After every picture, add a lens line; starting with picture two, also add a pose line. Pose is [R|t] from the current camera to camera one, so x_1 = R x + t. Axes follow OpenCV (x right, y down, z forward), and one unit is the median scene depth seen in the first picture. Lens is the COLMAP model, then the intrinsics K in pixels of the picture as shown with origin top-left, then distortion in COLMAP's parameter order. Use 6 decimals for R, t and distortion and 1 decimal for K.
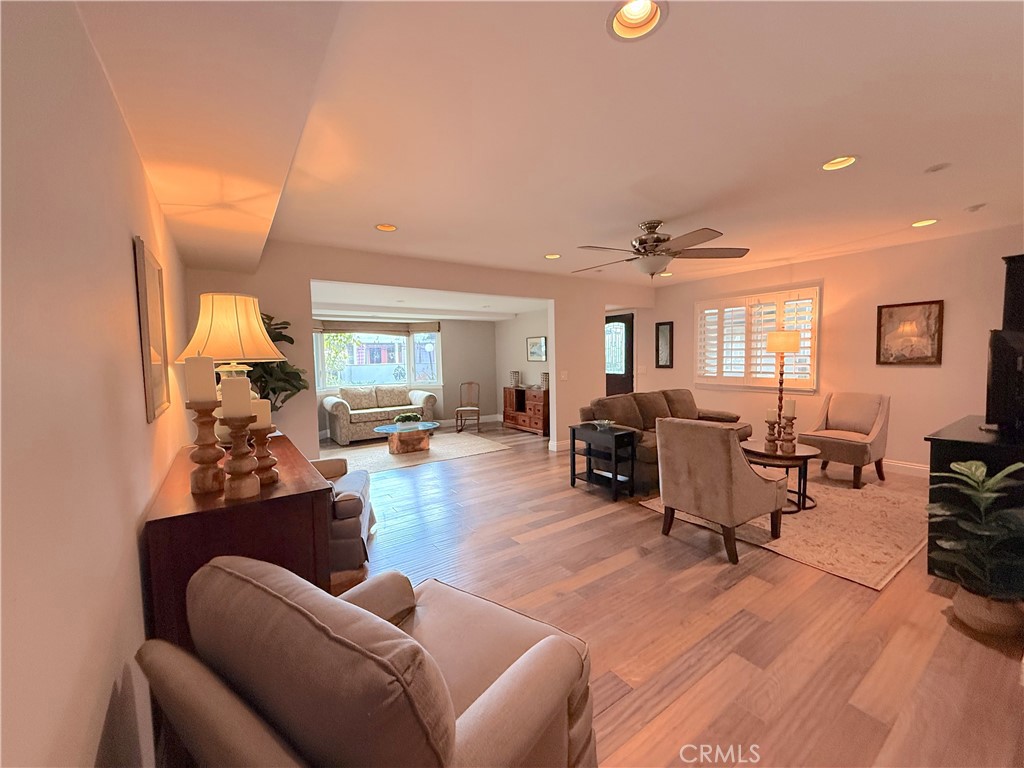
lens RADIAL K [[409.5, 0, 514.7], [0, 409.5, 382.0], [0, 0, 1]] dist [0.000947, -0.000248]
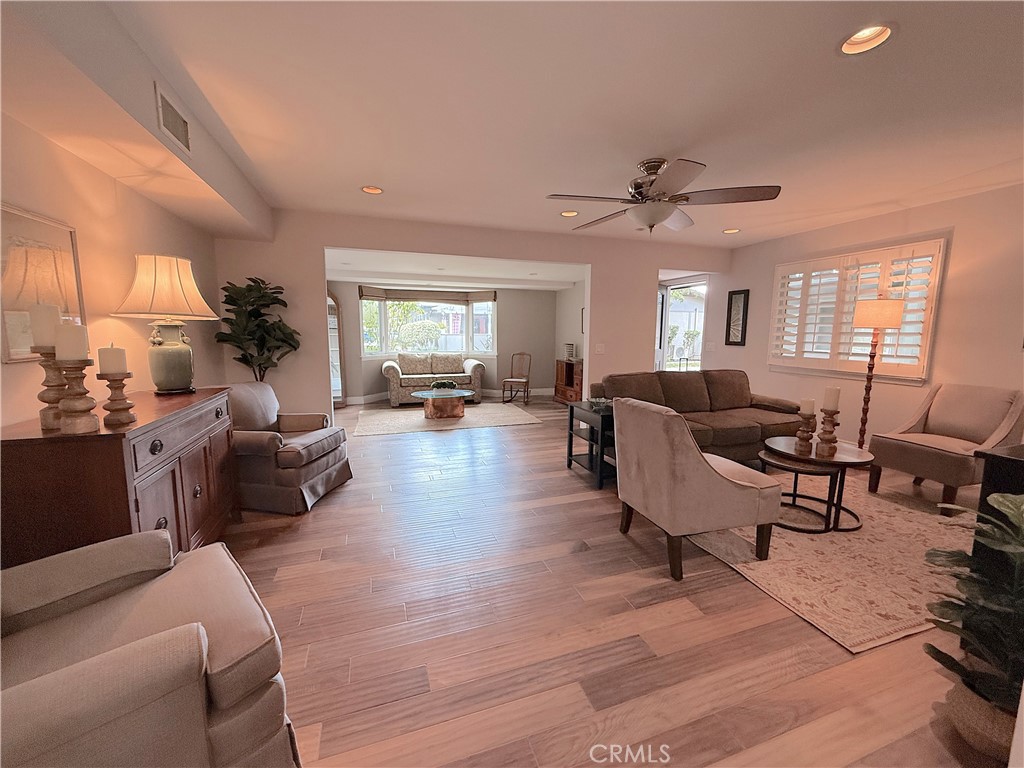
lens RADIAL K [[409.5, 0, 513.0], [0, 409.5, 383.7], [0, 0, 1]] dist [0.000947, -0.000248]
pose [[0.960767, 0.060344, -0.270714, 0.220470], [-0.041796, 0.996399, 0.073770, 0.003074], [0.274191, -0.059561, 0.959829, 0.077564]]
